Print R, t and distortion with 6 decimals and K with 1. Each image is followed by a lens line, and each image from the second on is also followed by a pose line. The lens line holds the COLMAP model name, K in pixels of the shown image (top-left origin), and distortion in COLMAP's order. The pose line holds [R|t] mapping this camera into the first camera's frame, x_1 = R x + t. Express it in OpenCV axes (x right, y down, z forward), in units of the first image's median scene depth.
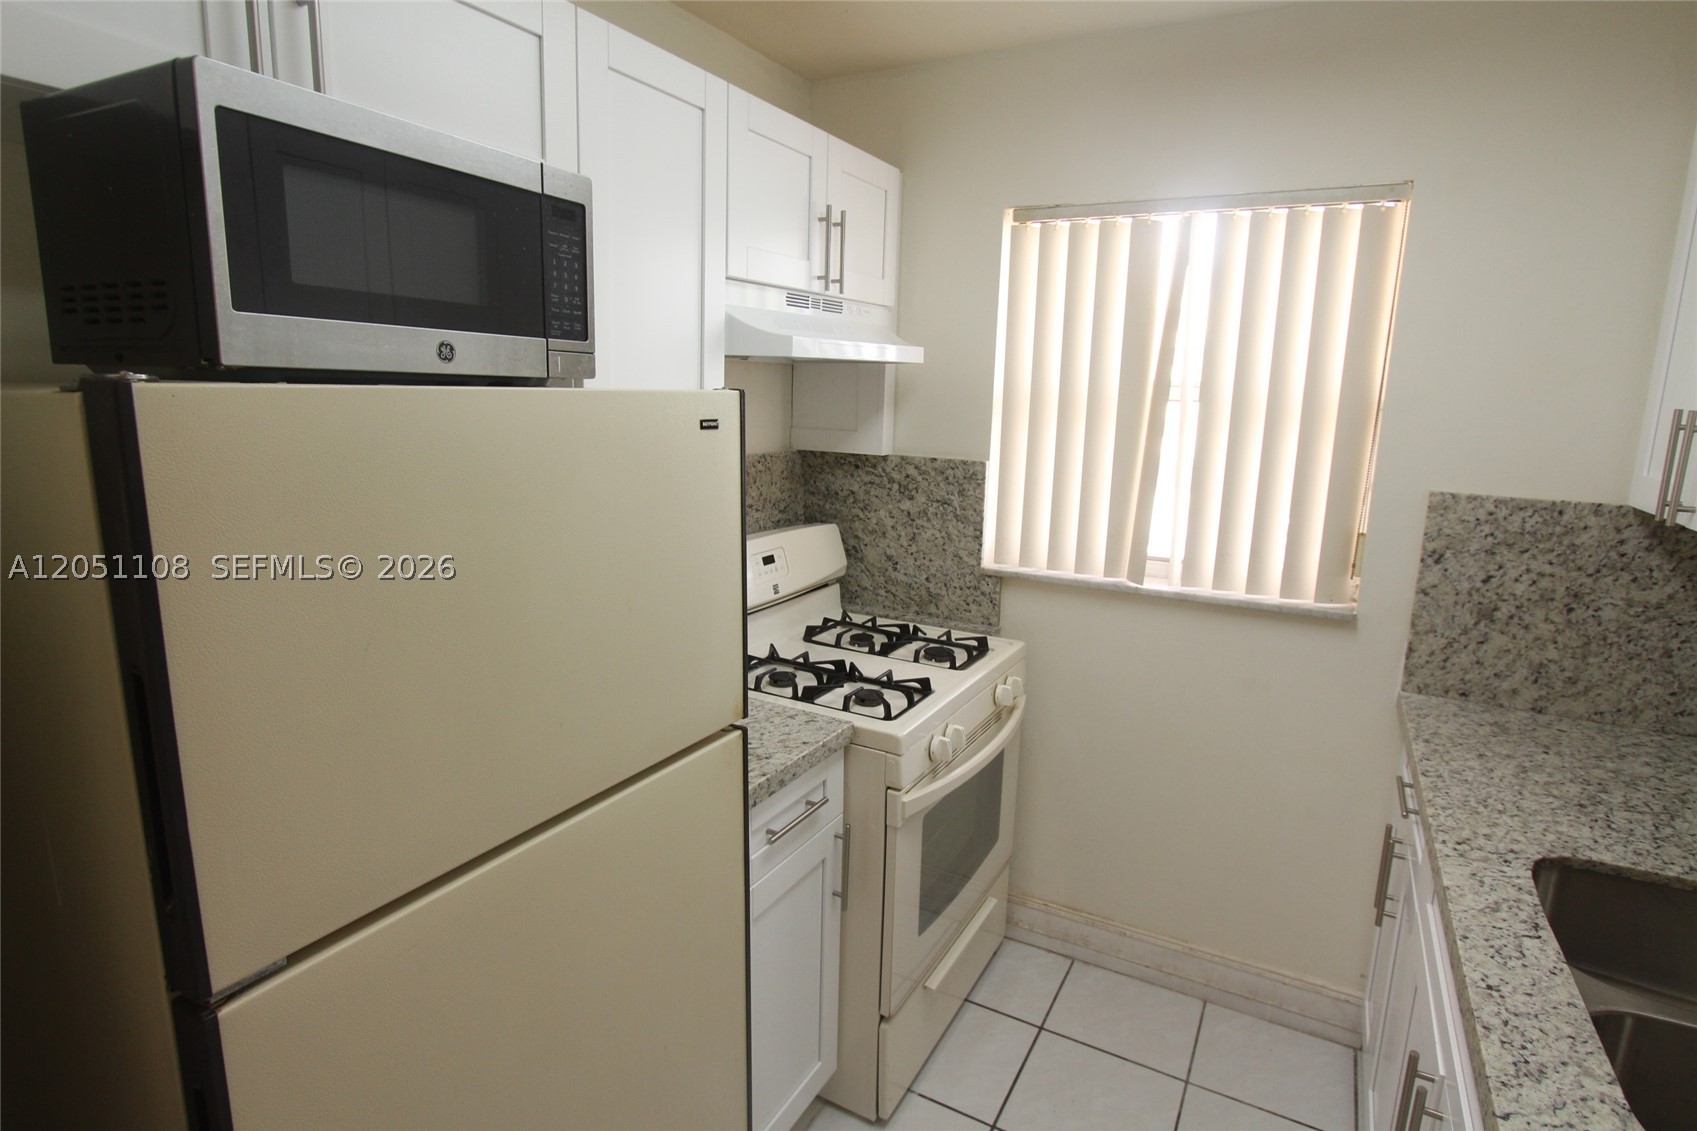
lens RADIAL K [[876.6, 0, 853.5], [0, 876.6, 557.6], [0, 0, 1]] dist [-0.024919, 0.008547]
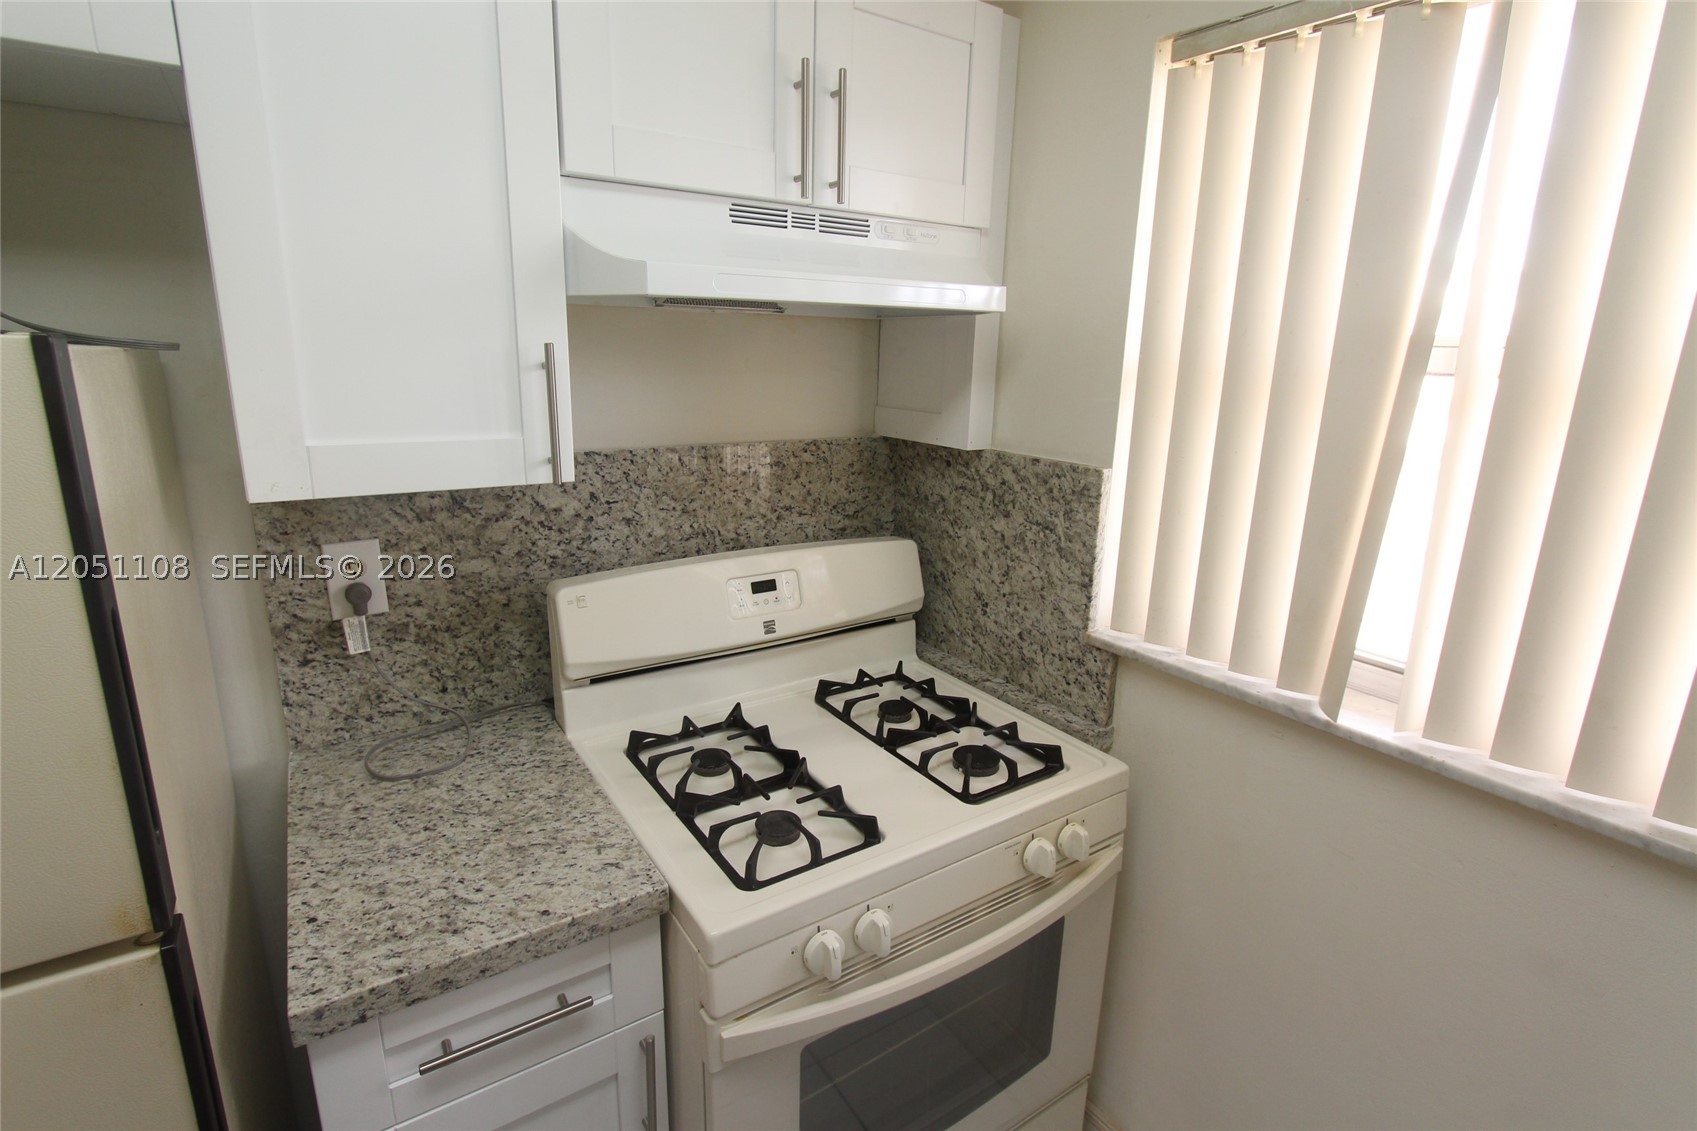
lens RADIAL K [[818.5, 0, 849.6], [0, 818.5, 559.0], [0, 0, 1]] dist [-0.018326, 0.002861]
pose [[0.892583, 0.109004, -0.437509, 0.280325], [-0.089188, 0.993848, 0.065659, -0.075691], [0.441974, -0.019585, 0.896814, 0.438187]]
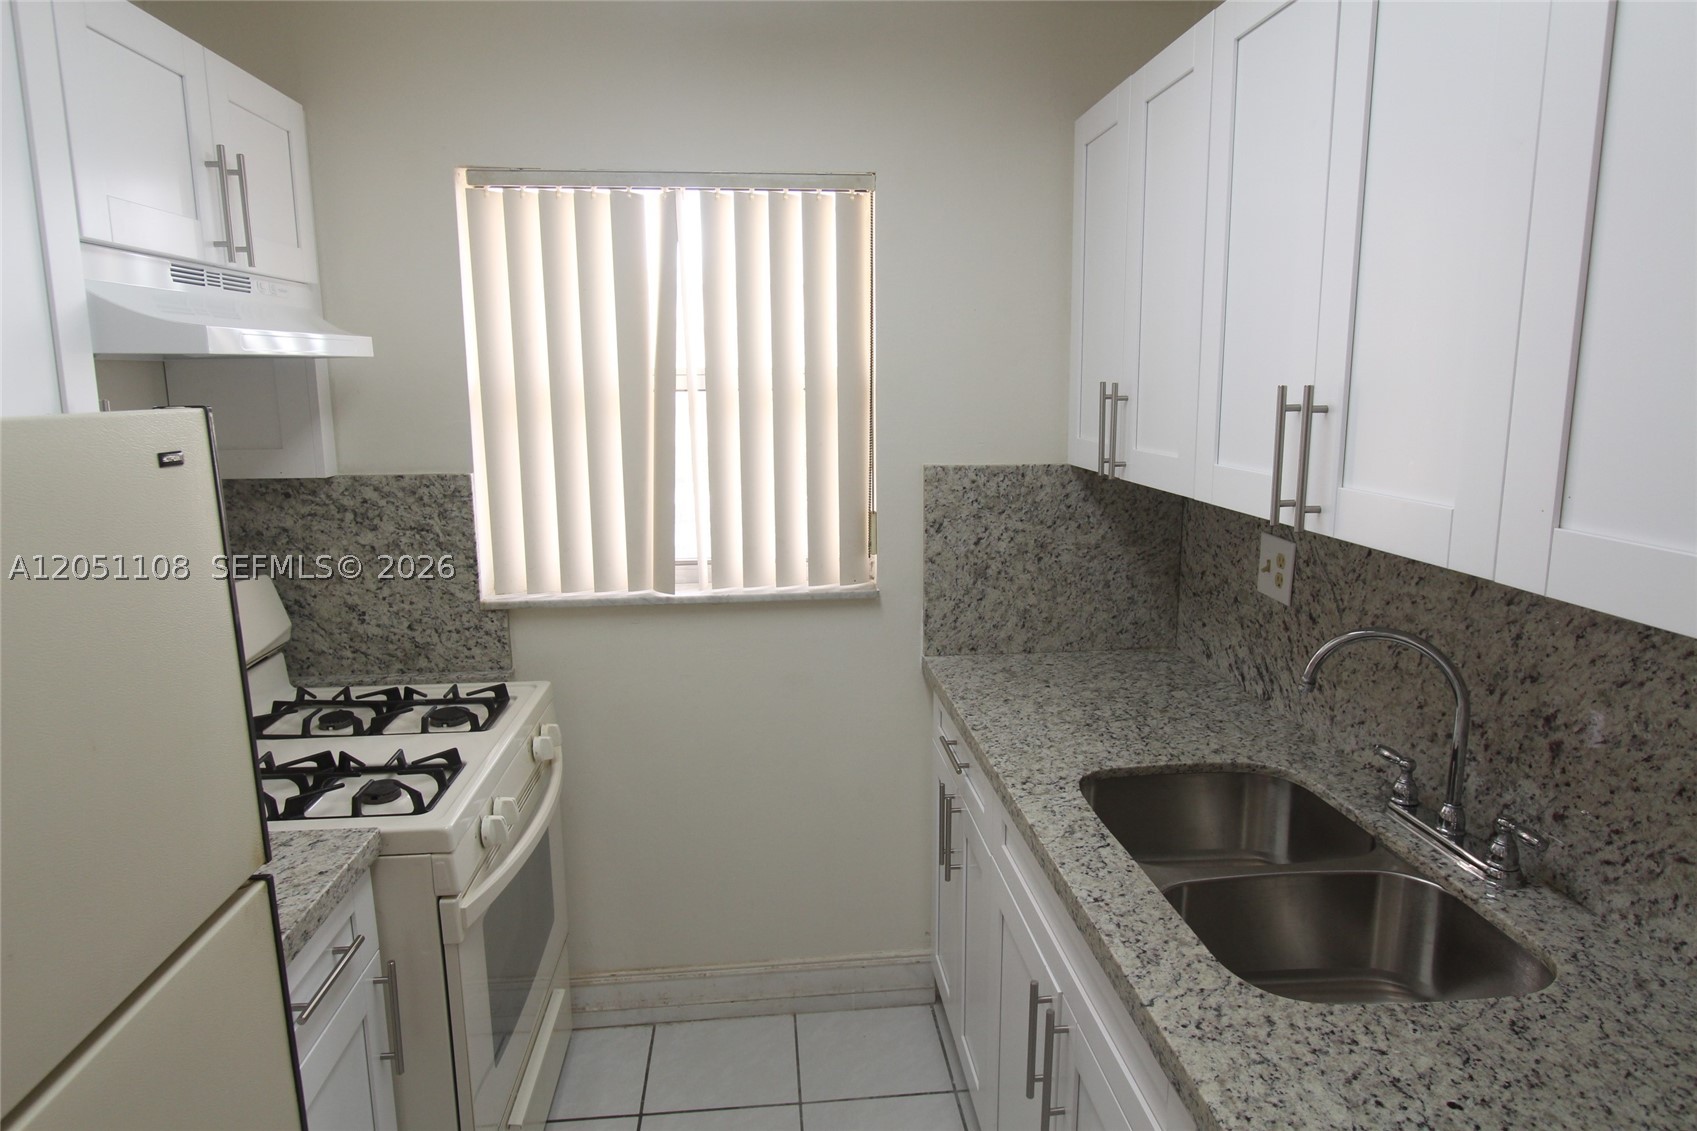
lens RADIAL K [[997.4, 0, 851.1], [0, 997.4, 556.4], [0, 0, 1]] dist [-0.018041, 0.009305]
pose [[0.826248, -0.129972, 0.548107, -0.084089], [0.135583, 0.990298, 0.030443, -0.014249], [-0.546746, 0.049161, 0.835854, 0.029788]]
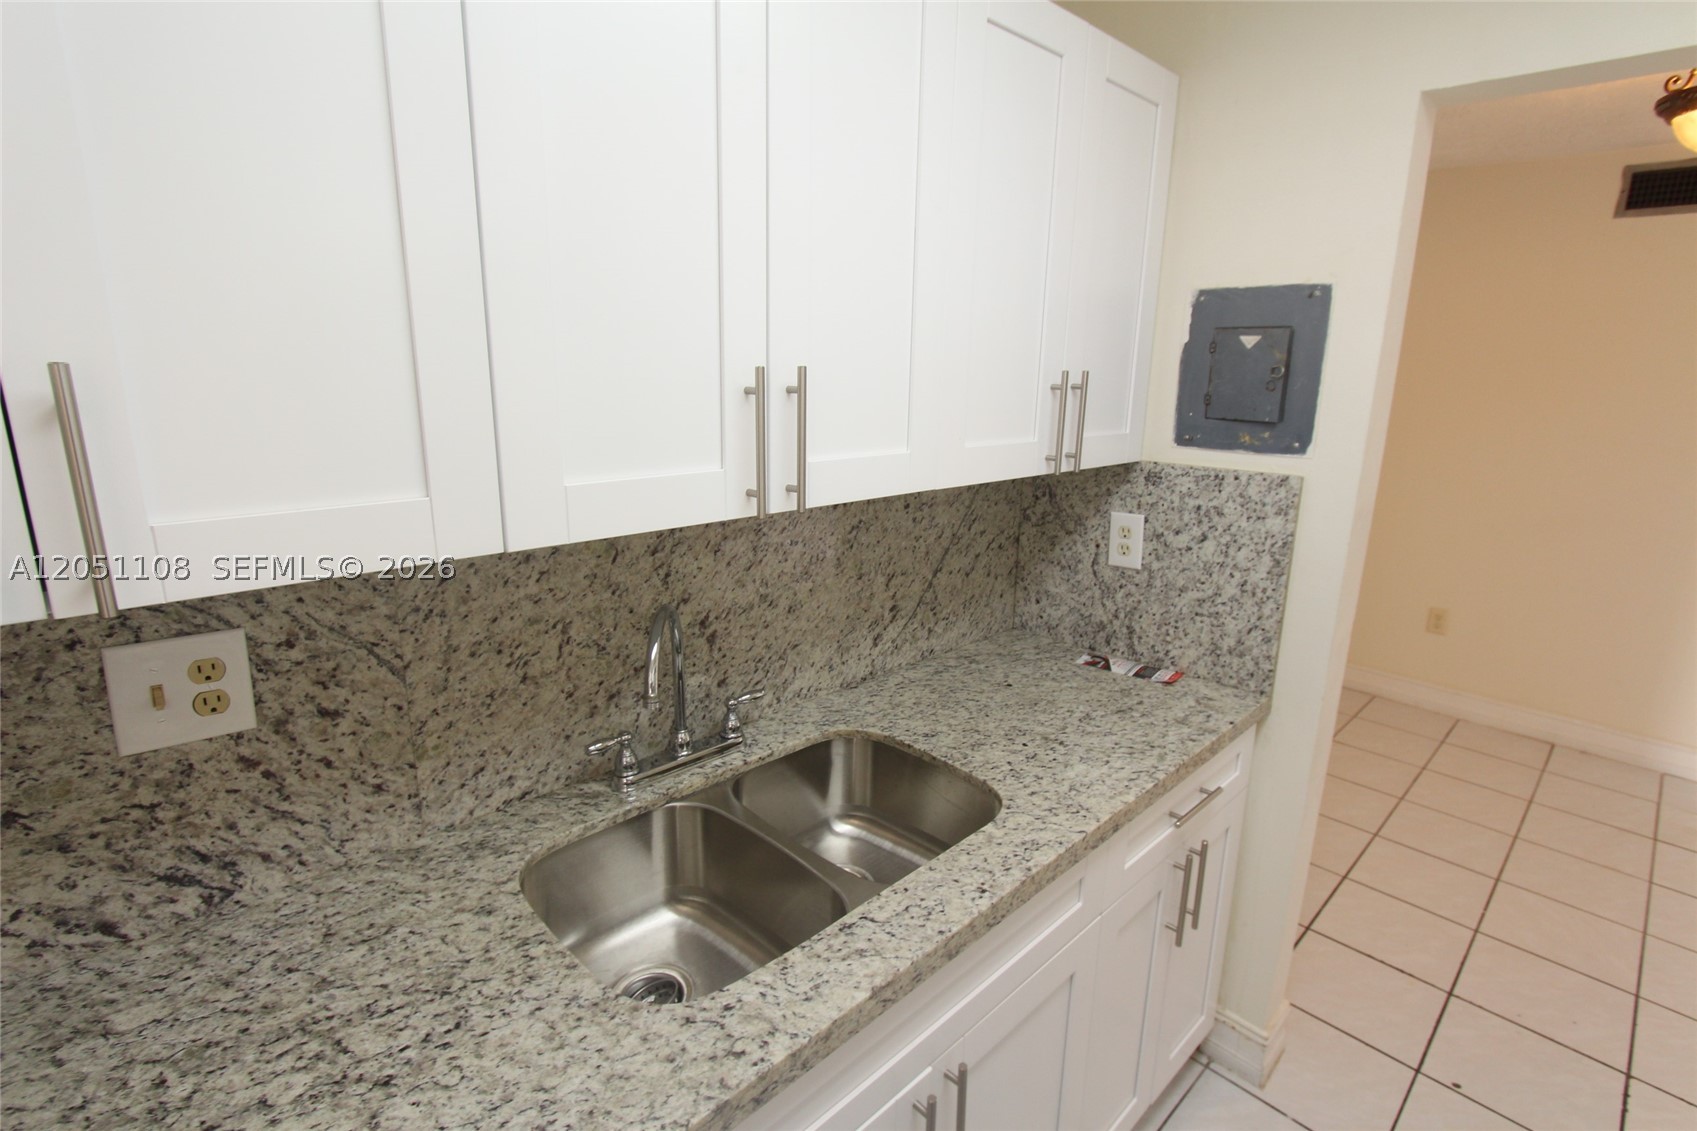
lens RADIAL K [[818.5, 0, 849.6], [0, 818.5, 559.0], [0, 0, 1]] dist [-0.018326, 0.002861]
pose [[-0.954295, -0.110262, 0.277783, 0.299484], [0.015990, 0.909288, 0.415860, -0.156804], [-0.298438, 0.401295, -0.865966, 0.823008]]
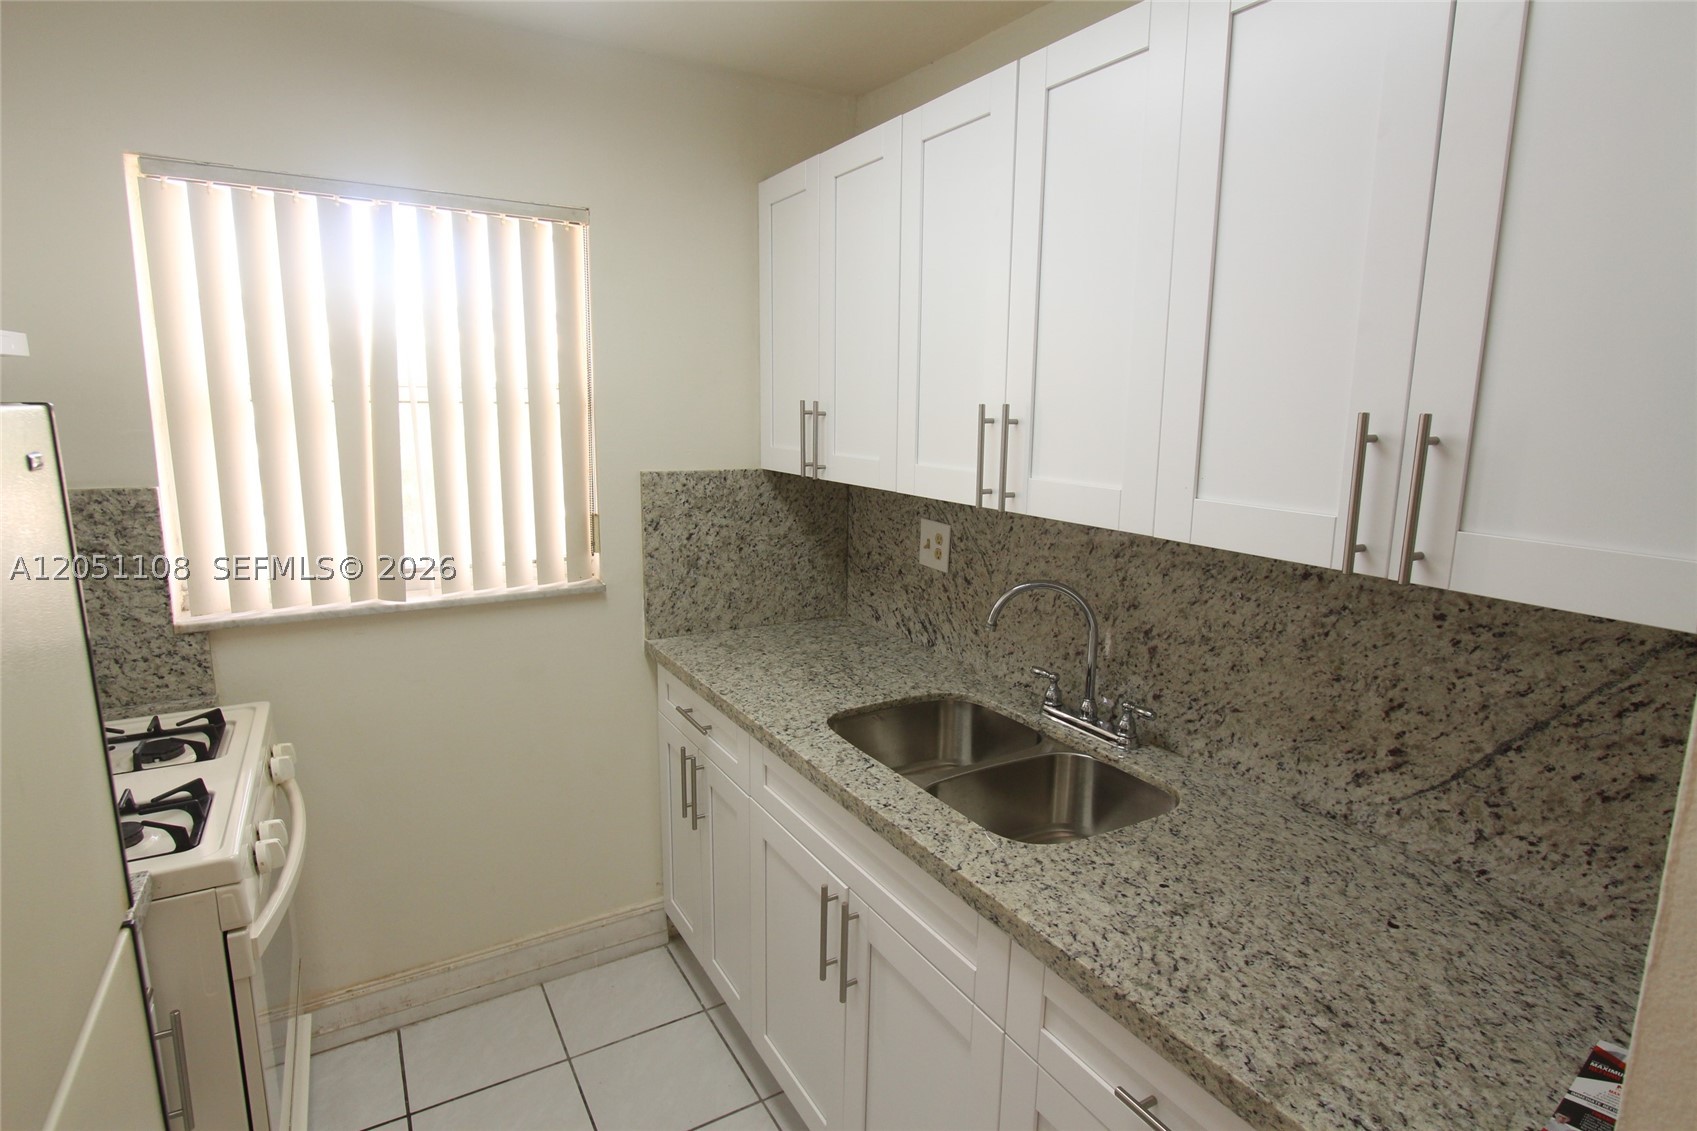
lens RADIAL K [[876.6, 0, 853.5], [0, 876.6, 557.6], [0, 0, 1]] dist [-0.024919, 0.008547]
pose [[0.507577, -0.168900, 0.844890, -0.207209], [0.163395, 0.981673, 0.098083, -0.027573], [-0.845972, 0.088266, 0.525872, 0.110133]]
